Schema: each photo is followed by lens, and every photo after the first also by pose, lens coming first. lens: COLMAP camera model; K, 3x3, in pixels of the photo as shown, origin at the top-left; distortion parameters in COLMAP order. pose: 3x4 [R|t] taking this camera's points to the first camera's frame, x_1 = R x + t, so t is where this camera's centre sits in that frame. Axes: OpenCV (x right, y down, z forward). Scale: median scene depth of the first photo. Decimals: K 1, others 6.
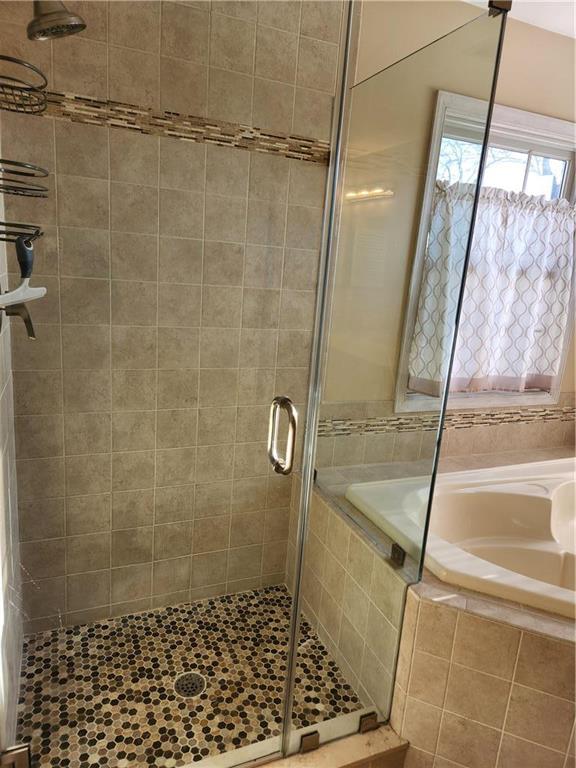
lens RADIAL K [[513.9, 0, 290.8], [0, 513.9, 384.7], [0, 0, 1]] dist [0.076234, -0.059787]
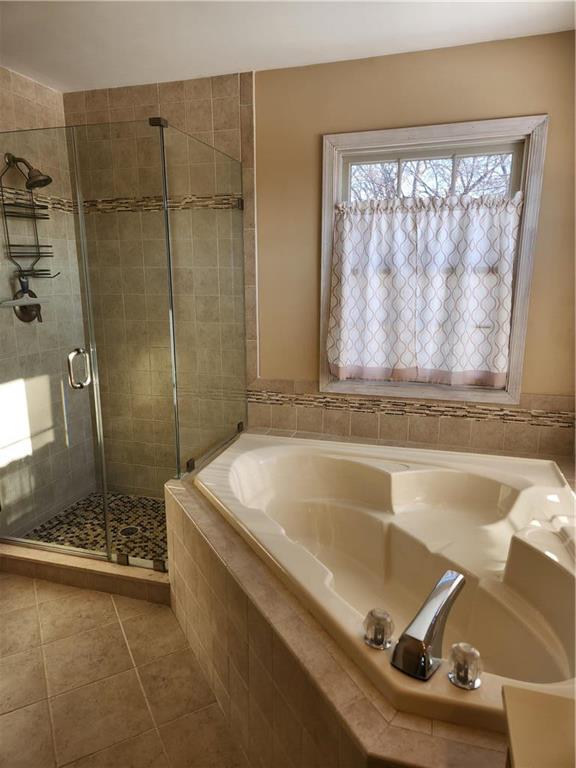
lens RADIAL K [[513.9, 0, 281.1], [0, 513.9, 379.7], [0, 0, 1]] dist [0.076234, -0.059787]
pose [[0.762893, 0.060208, -0.643715, 1.107080], [-0.088279, 0.996030, -0.011462, 0.057199], [0.640470, 0.065571, 0.765179, 0.002072]]
